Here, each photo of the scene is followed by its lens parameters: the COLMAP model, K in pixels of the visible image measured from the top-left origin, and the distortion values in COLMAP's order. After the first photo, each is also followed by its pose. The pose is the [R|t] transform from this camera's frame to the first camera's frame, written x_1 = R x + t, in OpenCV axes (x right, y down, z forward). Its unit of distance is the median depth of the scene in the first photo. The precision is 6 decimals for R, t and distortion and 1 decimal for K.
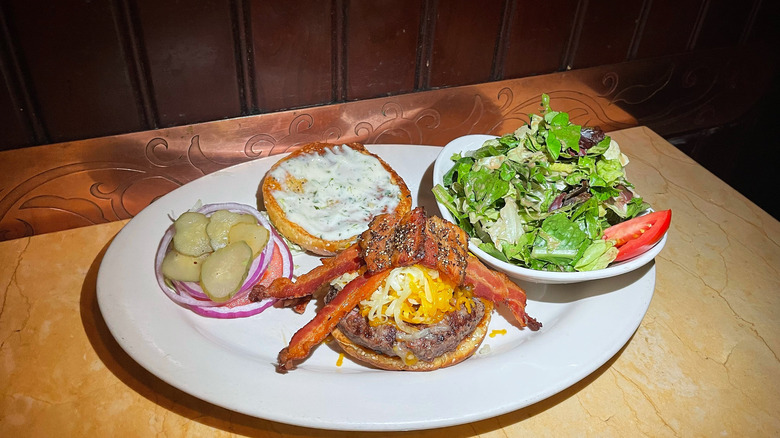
lens RADIAL K [[598.6, 0, 390.0], [0, 598.6, 219.0], [0, 0, 1]] dist [0.082693, -0.137025]
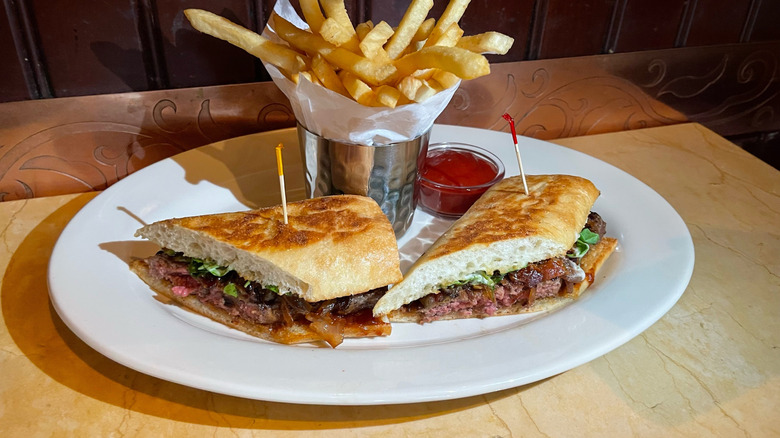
lens RADIAL K [[602.4, 0, 388.1], [0, 602.4, 223.4], [0, 0, 1]] dist [0.064760, -0.115353]
pose [[0.997120, 0.031130, -0.069164, 0.034503], [-0.036893, 0.995809, -0.083684, 0.125404], [0.066269, 0.085995, 0.994089, 0.096064]]
